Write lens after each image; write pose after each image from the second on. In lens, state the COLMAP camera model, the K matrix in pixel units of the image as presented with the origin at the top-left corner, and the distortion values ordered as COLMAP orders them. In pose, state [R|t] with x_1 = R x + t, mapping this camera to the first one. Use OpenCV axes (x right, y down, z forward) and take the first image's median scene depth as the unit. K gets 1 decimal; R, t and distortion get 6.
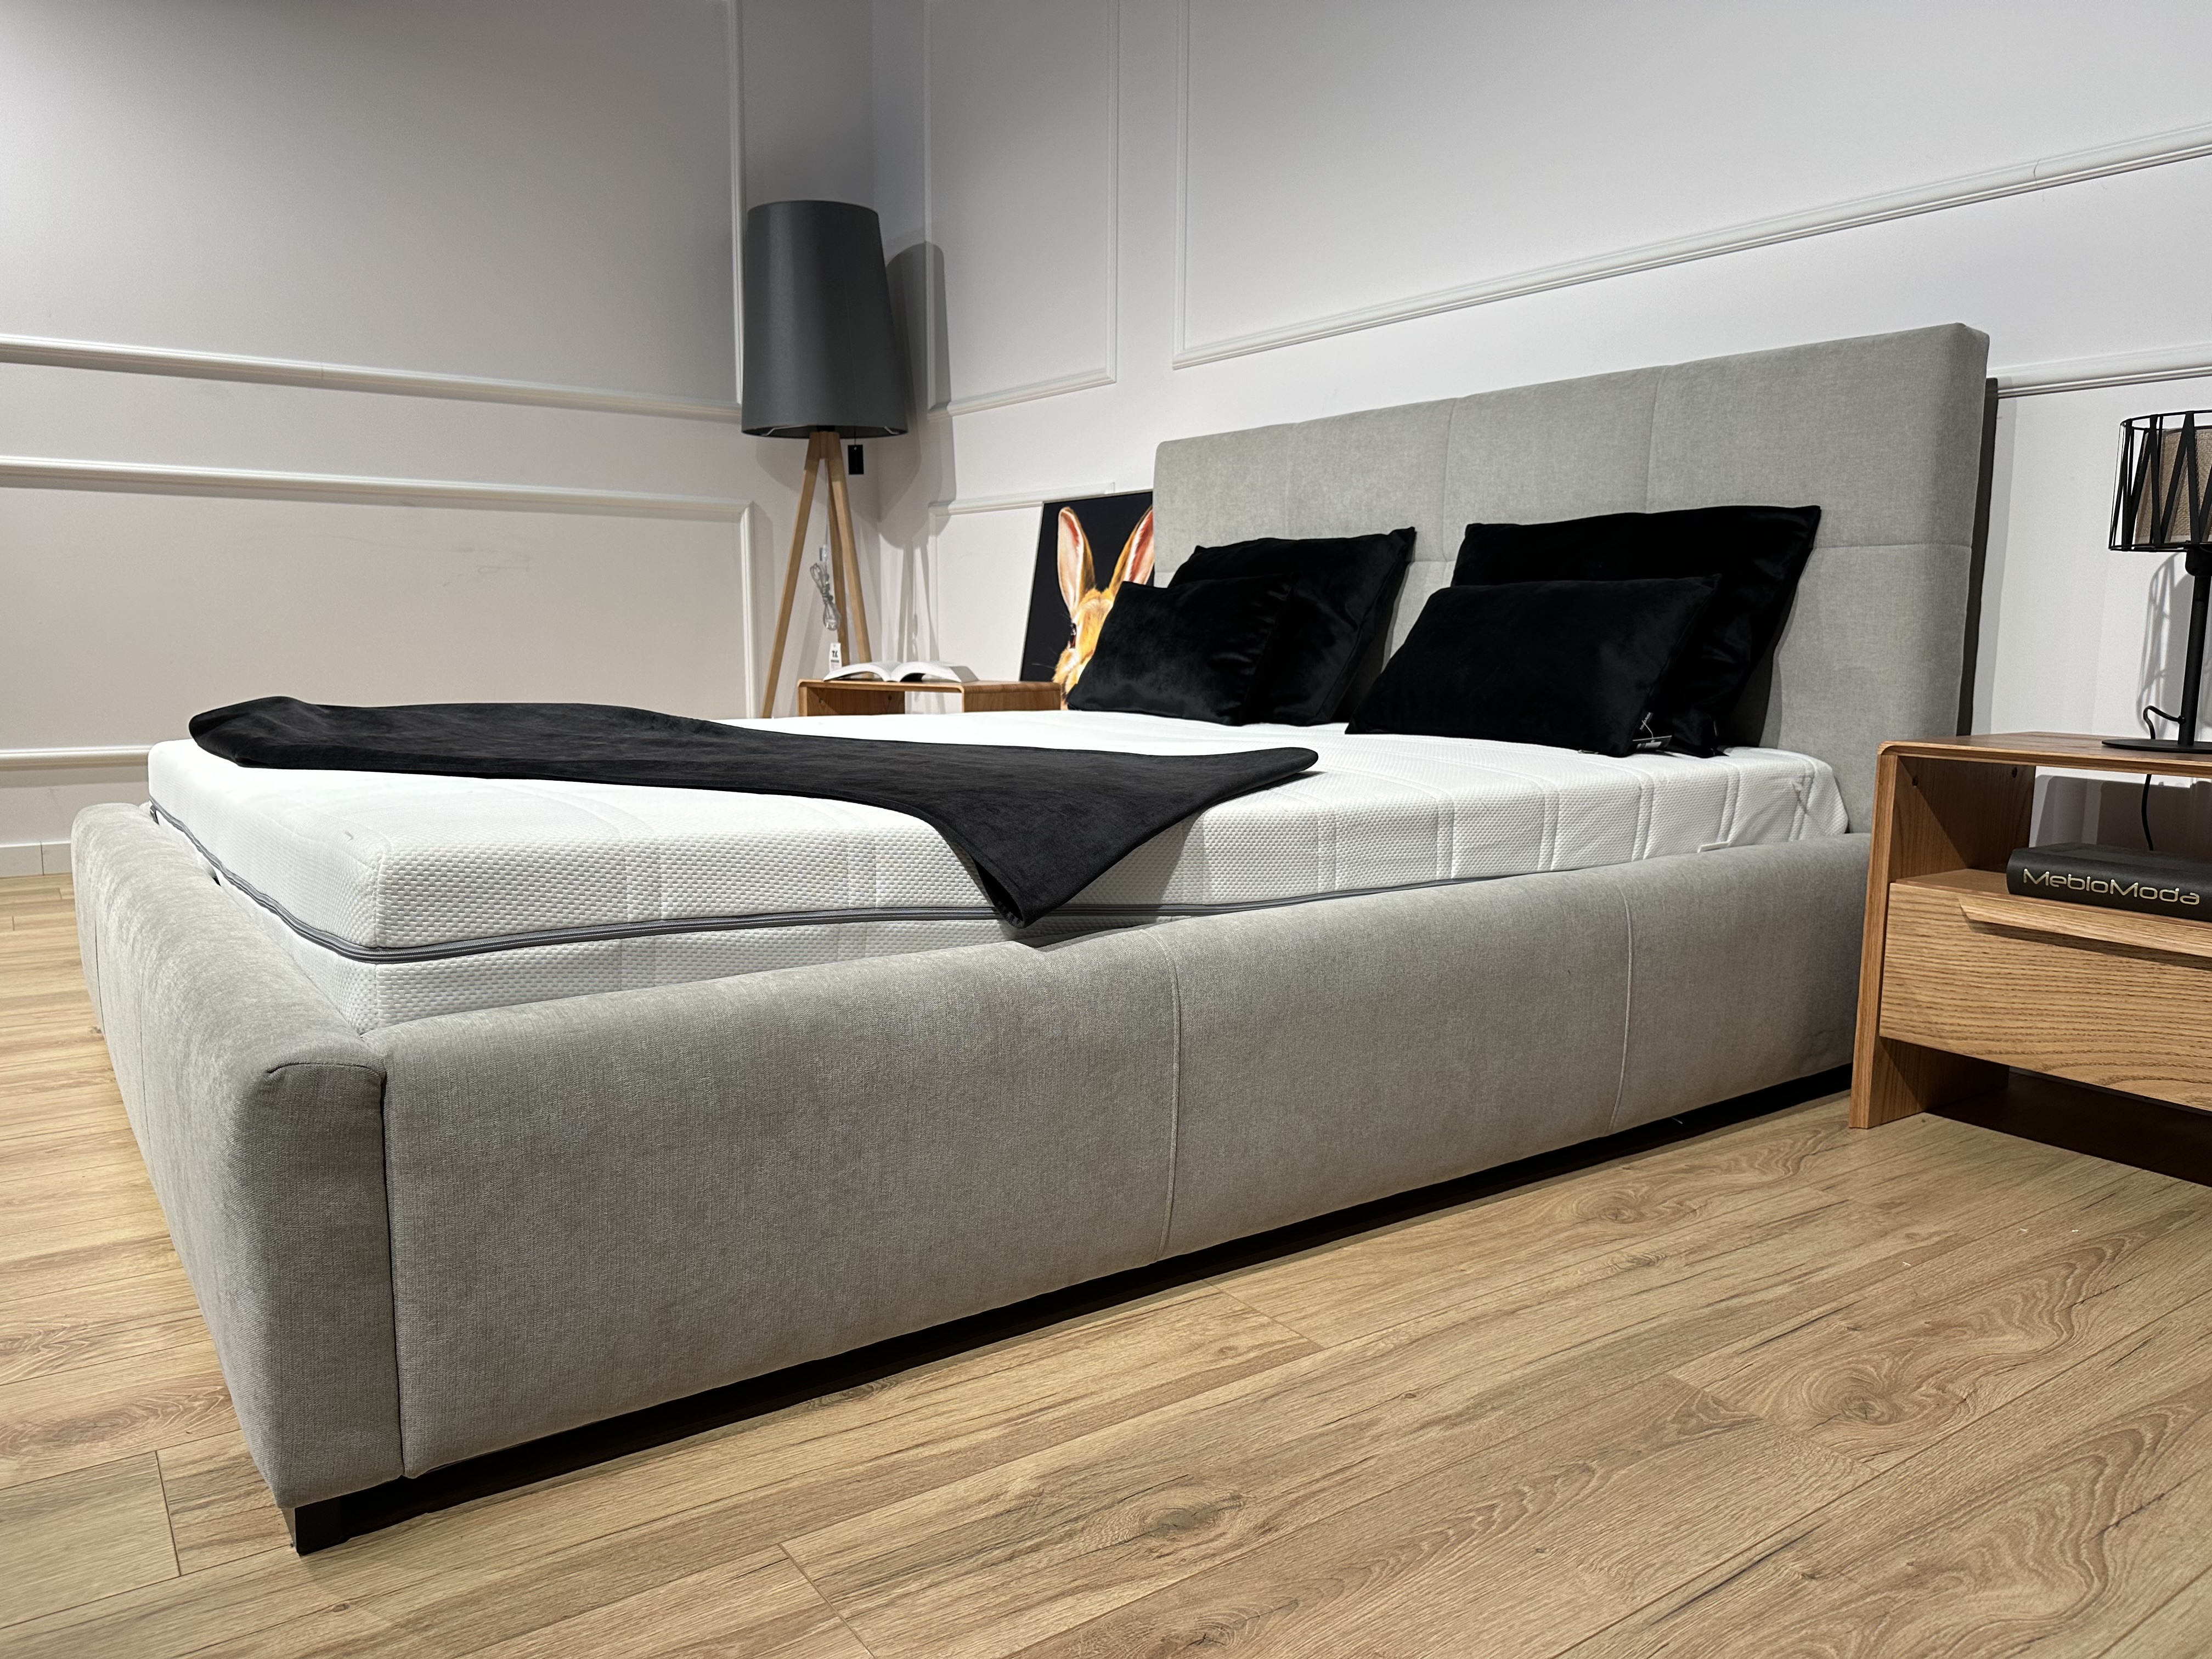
lens RADIAL K [[1552.4, 0, 1104.8], [0, 1552.4, 837.5], [0, 0, 1]] dist [0.091424, -0.133009]
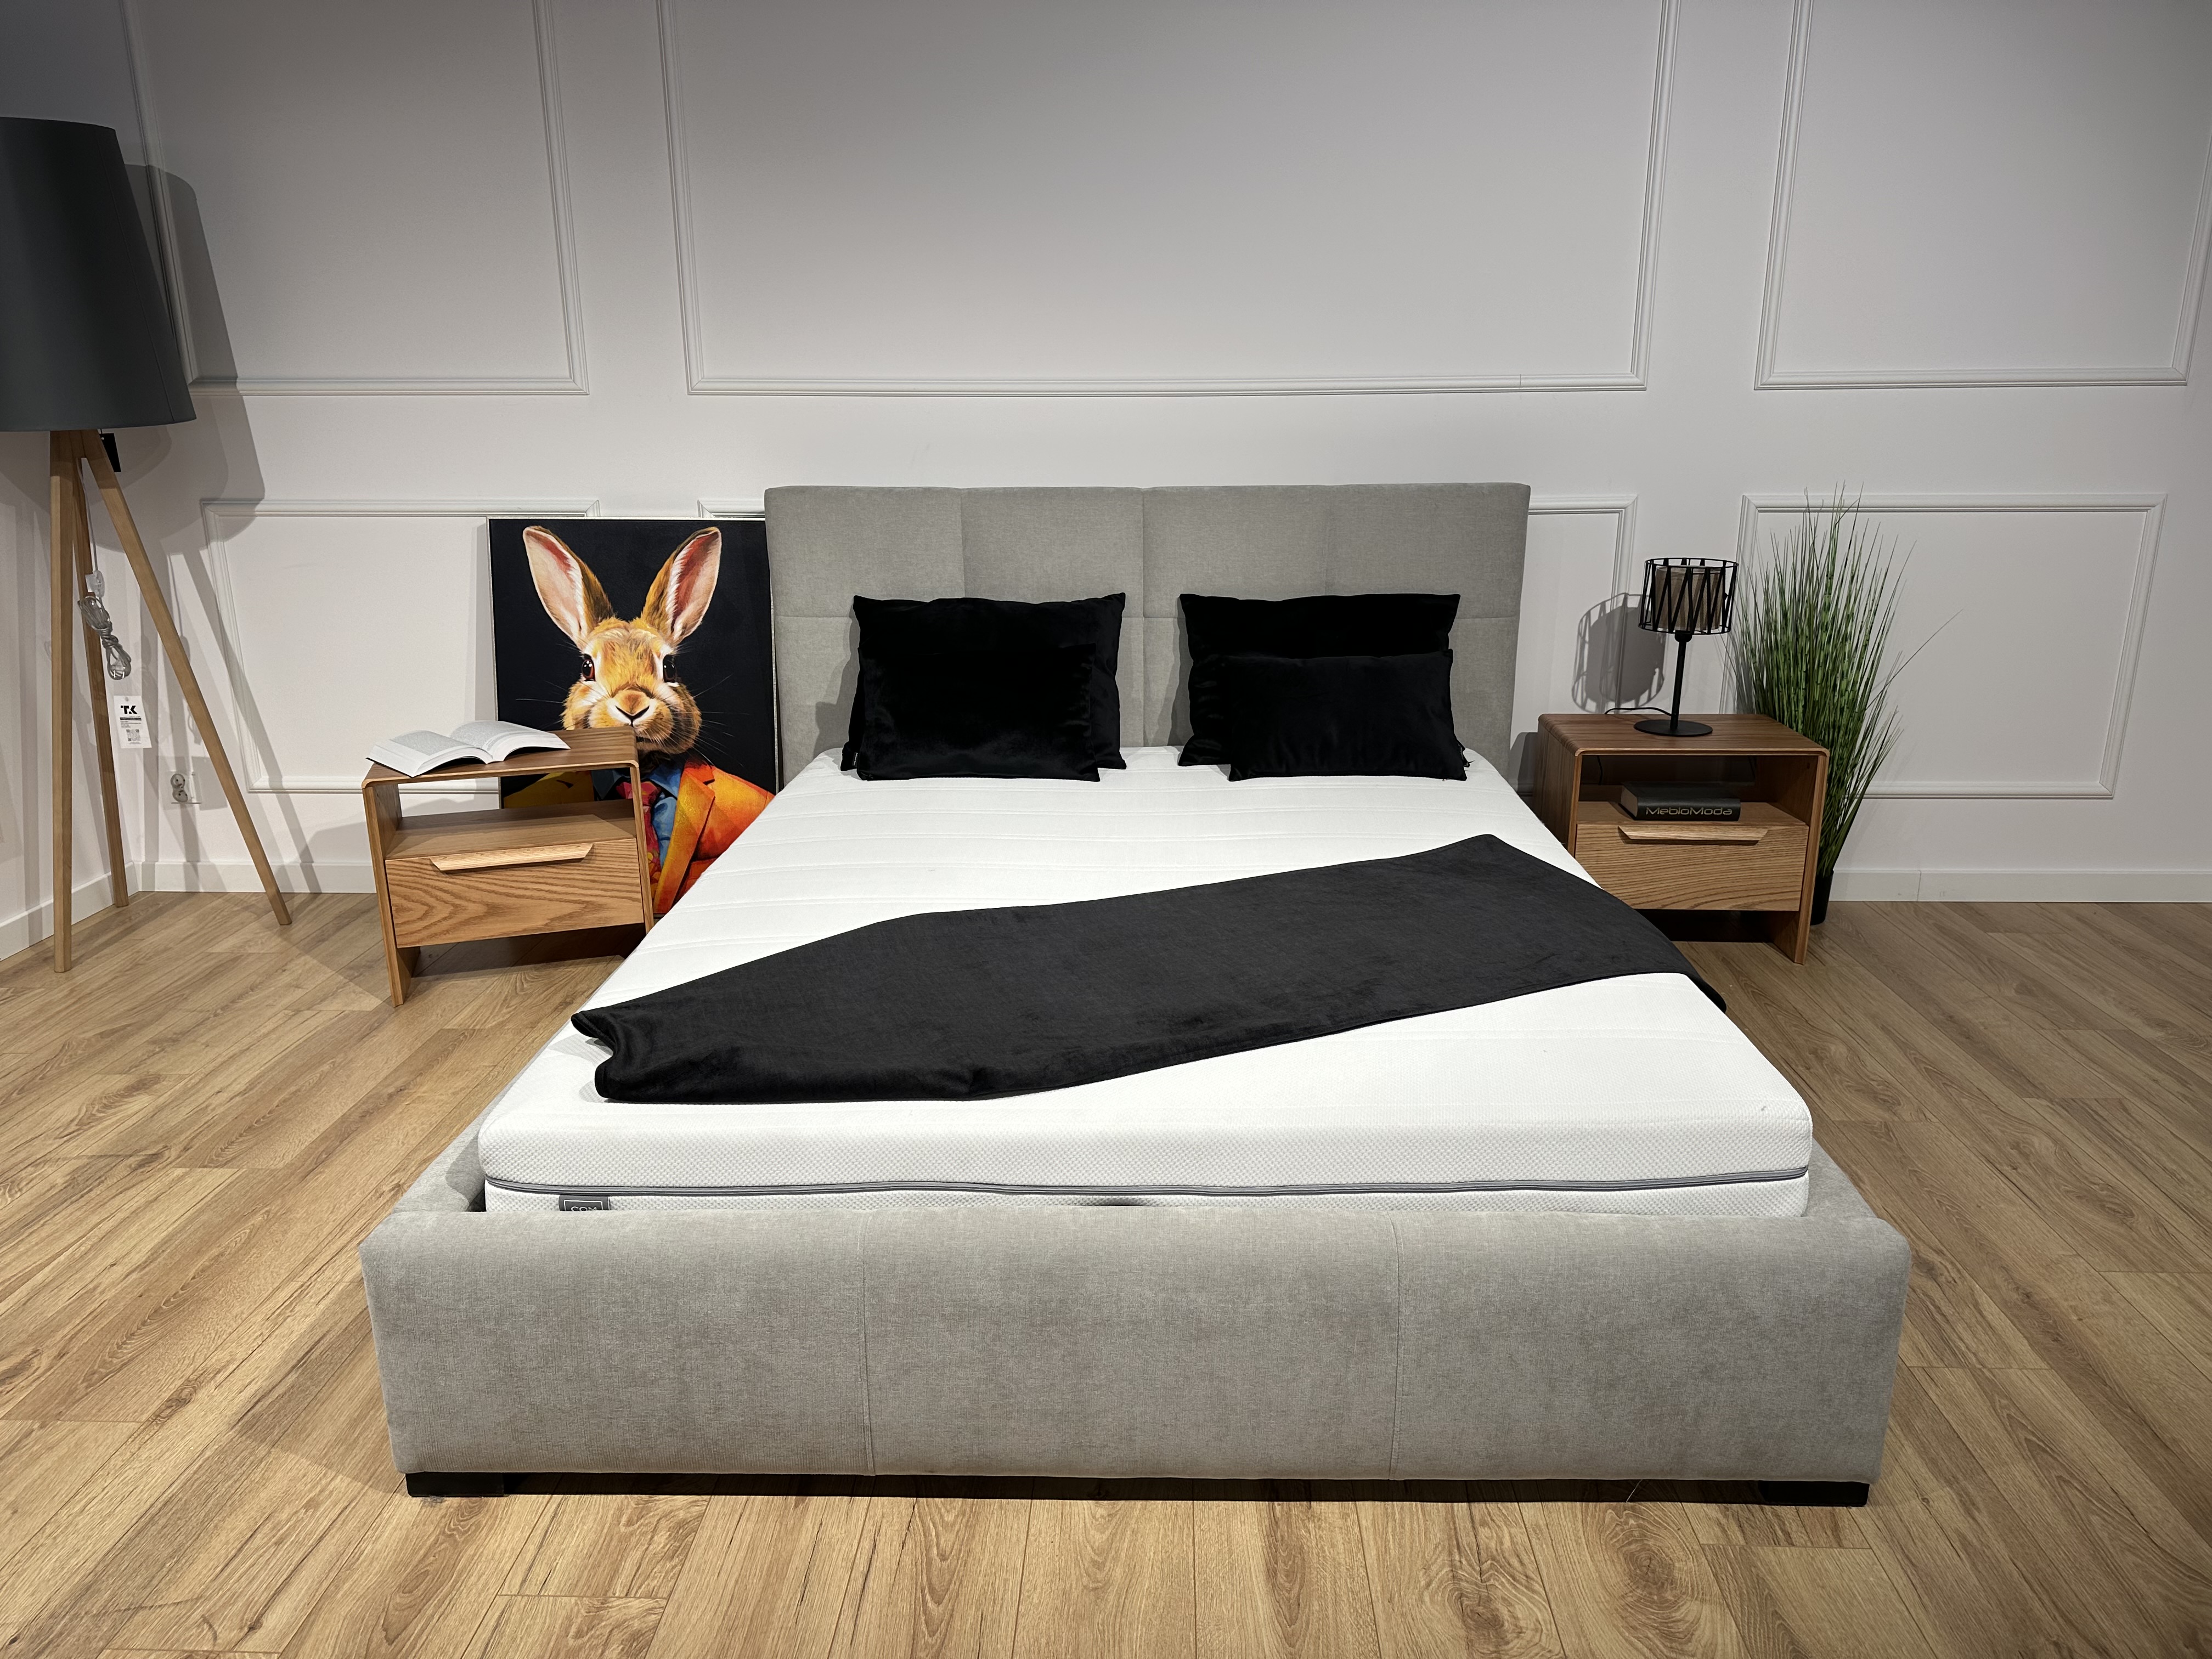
lens RADIAL K [[1552.4, 0, 1104.8], [0, 1552.4, 837.5], [0, 0, 1]] dist [0.091424, -0.133009]
pose [[0.604558, -0.234982, 0.761113, -0.800622], [0.116630, 0.971313, 0.207238, -0.263369], [-0.787976, -0.036519, 0.614621, 0.229654]]
